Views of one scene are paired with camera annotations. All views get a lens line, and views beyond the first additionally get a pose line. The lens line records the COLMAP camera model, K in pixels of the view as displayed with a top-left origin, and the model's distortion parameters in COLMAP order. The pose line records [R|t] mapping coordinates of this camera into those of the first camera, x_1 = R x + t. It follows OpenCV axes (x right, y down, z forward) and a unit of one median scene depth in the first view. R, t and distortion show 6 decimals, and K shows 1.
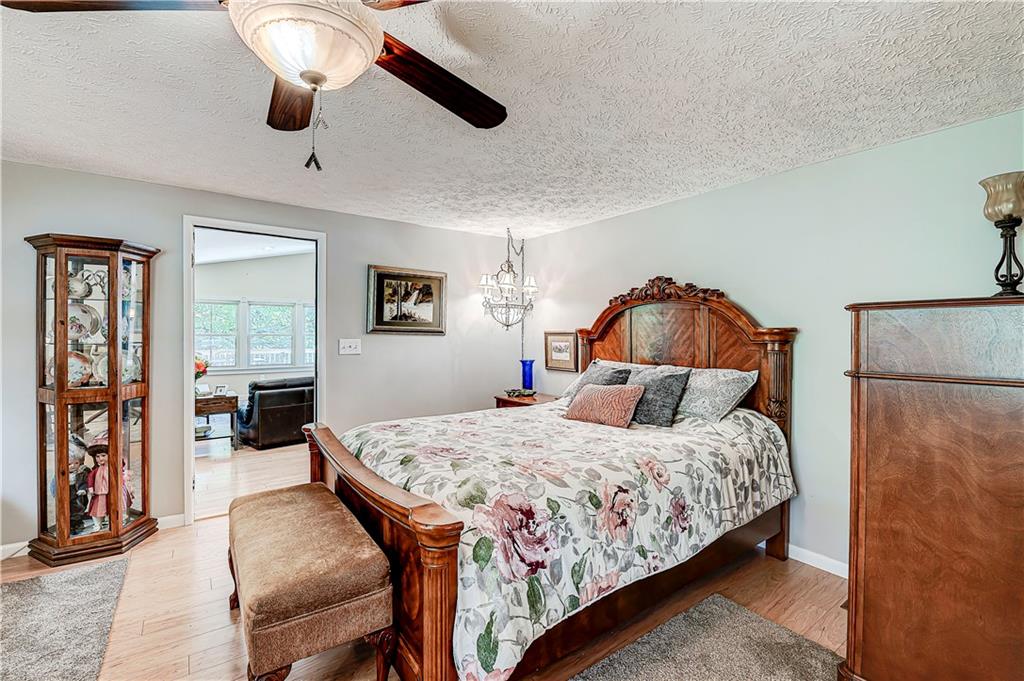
lens RADIAL K [[452.7, 0, 511.9], [0, 452.7, 337.0], [0, 0, 1]] dist [-0.009727, -0.004055]
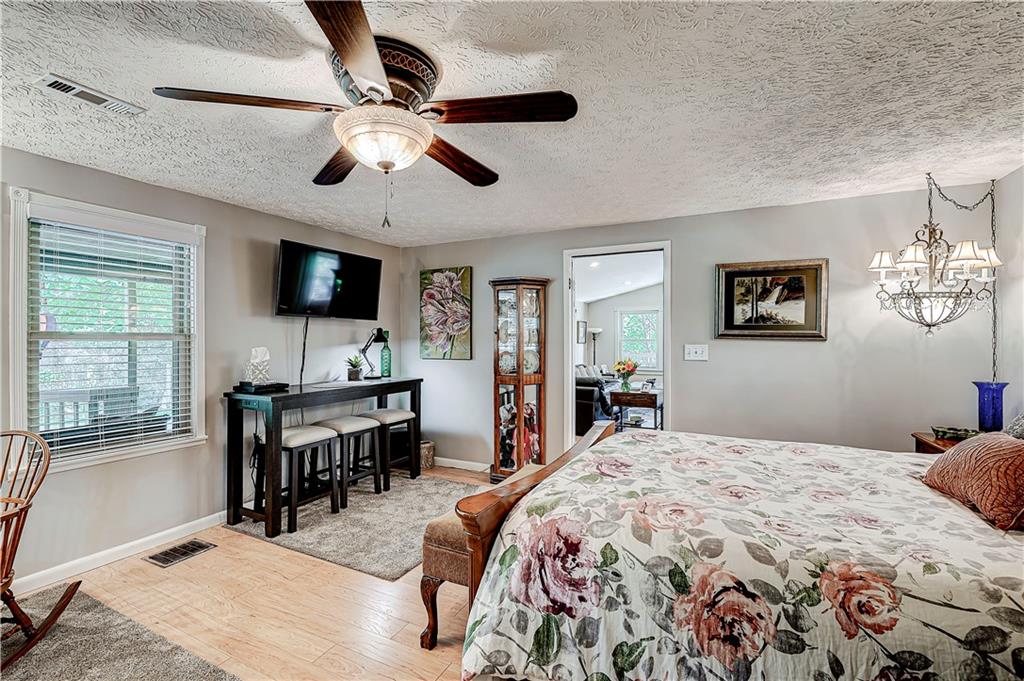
lens RADIAL K [[452.7, 0, 513.2], [0, 452.7, 339.1], [0, 0, 1]] dist [-0.009727, -0.004055]
pose [[0.454119, -0.003133, -0.890935, 0.628543], [-0.003125, 0.999982, -0.005110, -0.002166], [0.890935, 0.005104, 0.454102, 0.420303]]
